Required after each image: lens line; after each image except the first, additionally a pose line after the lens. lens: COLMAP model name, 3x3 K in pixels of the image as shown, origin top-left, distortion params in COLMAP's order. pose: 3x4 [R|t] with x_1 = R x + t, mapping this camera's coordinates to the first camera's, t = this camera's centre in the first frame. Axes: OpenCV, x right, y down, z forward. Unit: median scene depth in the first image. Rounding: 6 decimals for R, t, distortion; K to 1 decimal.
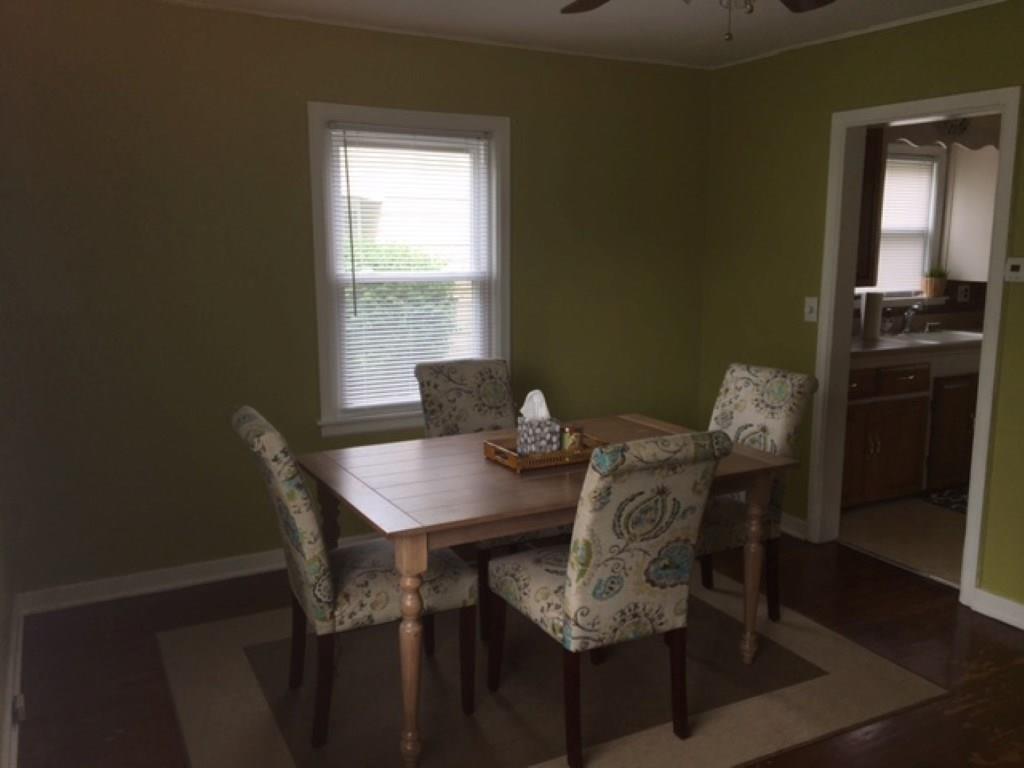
lens RADIAL K [[867.6, 0, 508.2], [0, 867.6, 387.7], [0, 0, 1]] dist [0.107554, -0.137152]
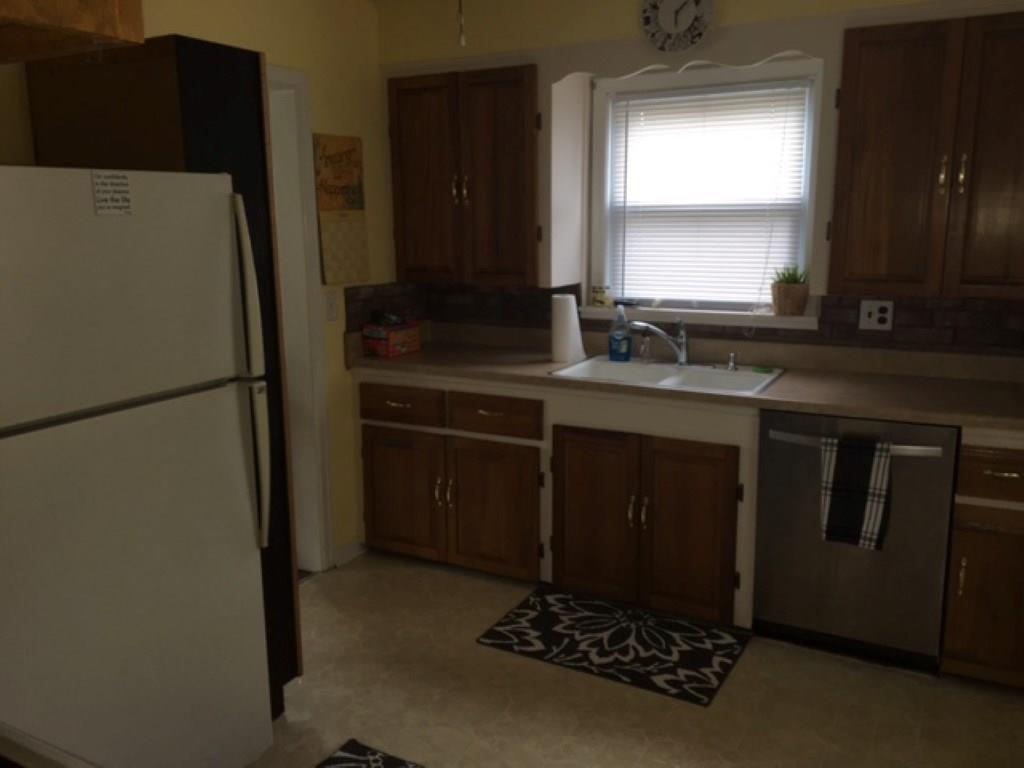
lens RADIAL K [[867.6, 0, 508.2], [0, 867.6, 387.7], [0, 0, 1]] dist [0.107554, -0.137152]
pose [[0.542857, 0.165304, -0.823396, 0.890332], [-0.132189, 0.985035, 0.110603, -0.096089], [0.829357, 0.048803, 0.556584, 0.518169]]
